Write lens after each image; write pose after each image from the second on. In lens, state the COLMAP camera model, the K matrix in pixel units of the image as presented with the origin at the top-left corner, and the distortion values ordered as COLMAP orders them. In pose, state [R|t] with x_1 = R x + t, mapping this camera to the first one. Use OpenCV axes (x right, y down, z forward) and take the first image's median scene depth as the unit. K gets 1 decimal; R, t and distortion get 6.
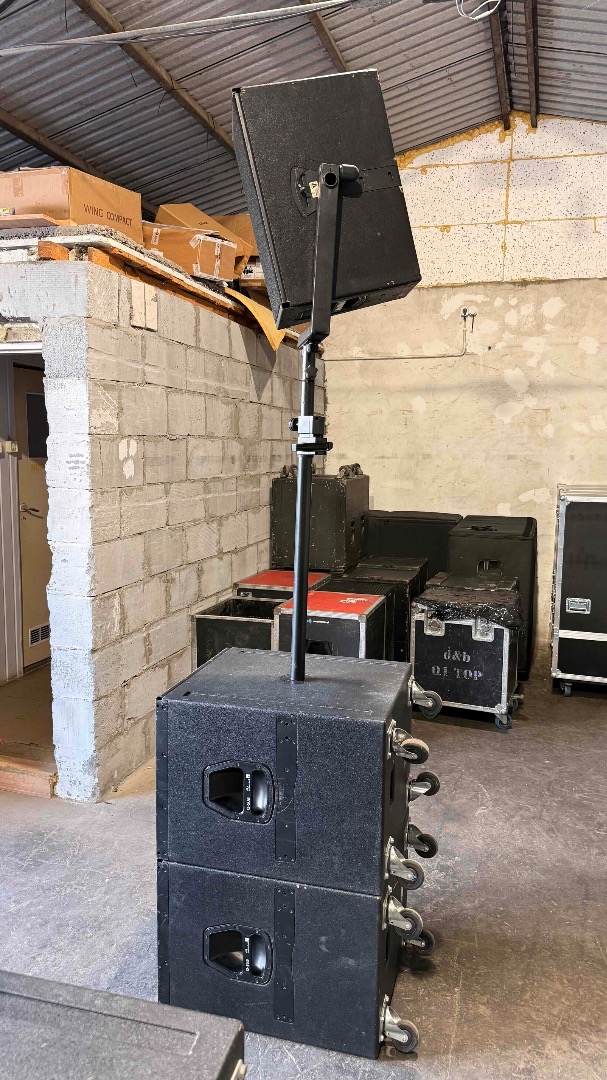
lens RADIAL K [[758.8, 0, 299.6], [0, 758.8, 545.9], [0, 0, 1]] dist [0.079619, -0.111380]
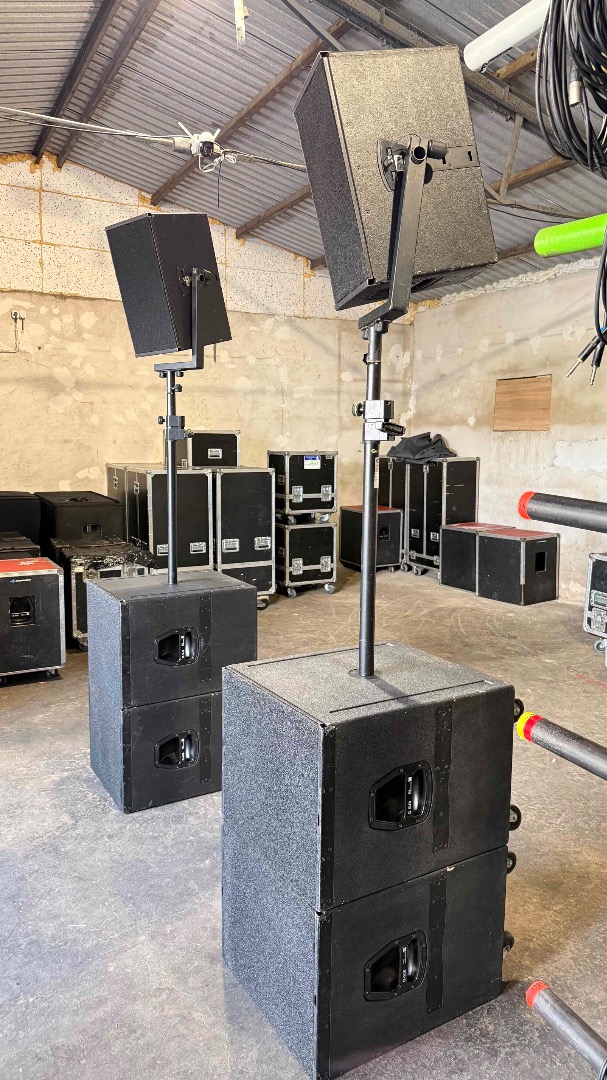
lens RADIAL K [[758.8, 0, 299.6], [0, 758.8, 545.9], [0, 0, 1]] dist [0.079619, -0.111380]
pose [[0.711194, -0.106309, 0.694911, -0.322470], [0.090890, 0.994108, 0.059060, 0.009294], [-0.697095, 0.021157, 0.716666, -0.114603]]
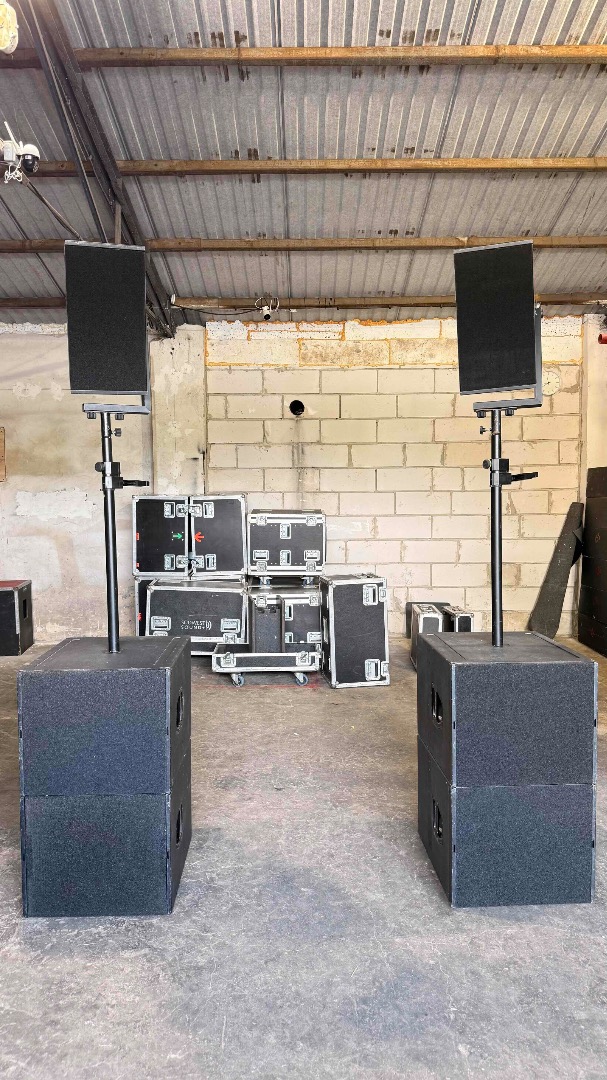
lens RADIAL K [[758.8, 0, 299.6], [0, 758.8, 545.9], [0, 0, 1]] dist [0.079619, -0.111380]
pose [[-0.292356, -0.079079, 0.953035, -0.504888], [0.121213, 0.985473, 0.118954, -0.050324], [-0.948597, 0.150297, -0.278523, 0.371167]]
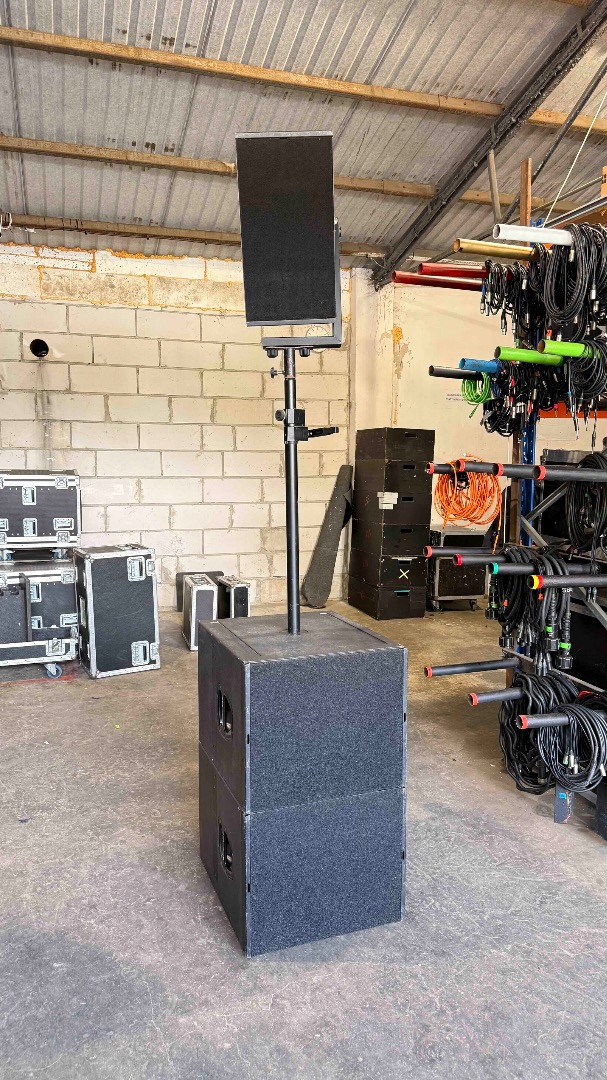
lens RADIAL K [[756.1, 0, 306.6], [0, 756.1, 544.0], [0, 0, 1]] dist [0.069525, -0.087081]
pose [[-0.578051, -0.112994, 0.808139, -0.407431], [0.089802, 0.975542, 0.200634, -0.041848], [-0.811044, 0.188549, -0.553766, 0.334829]]
